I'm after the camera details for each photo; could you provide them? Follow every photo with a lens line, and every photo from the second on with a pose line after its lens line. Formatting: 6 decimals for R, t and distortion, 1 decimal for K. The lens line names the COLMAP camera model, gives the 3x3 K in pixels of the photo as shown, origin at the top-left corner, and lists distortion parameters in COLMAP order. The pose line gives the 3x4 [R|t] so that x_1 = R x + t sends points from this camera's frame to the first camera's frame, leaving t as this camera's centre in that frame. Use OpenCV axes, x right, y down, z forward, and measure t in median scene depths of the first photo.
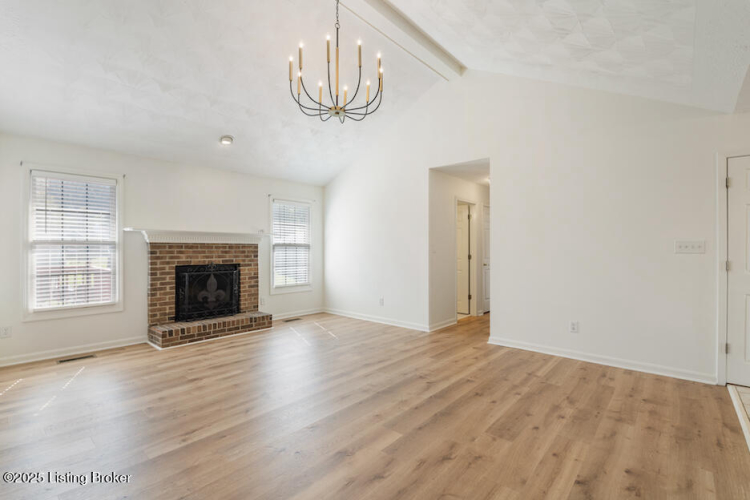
lens RADIAL K [[342.3, 0, 373.2], [0, 342.3, 249.1], [0, 0, 1]] dist [-0.004648, -0.003705]
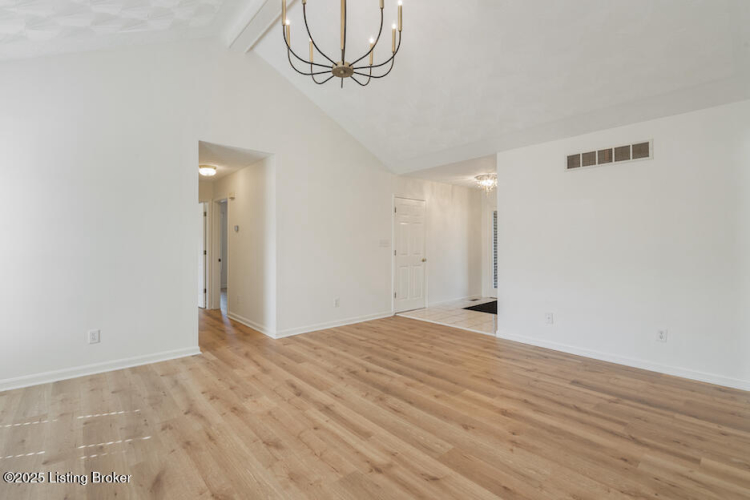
lens RADIAL K [[342.3, 0, 366.8], [0, 342.3, 246.0], [0, 0, 1]] dist [-0.004648, -0.003705]
pose [[0.146094, -0.010404, 0.989216, -0.919675], [0.005670, 0.999937, 0.009679, -0.006303], [-0.989254, 0.004195, 0.146144, 0.885814]]
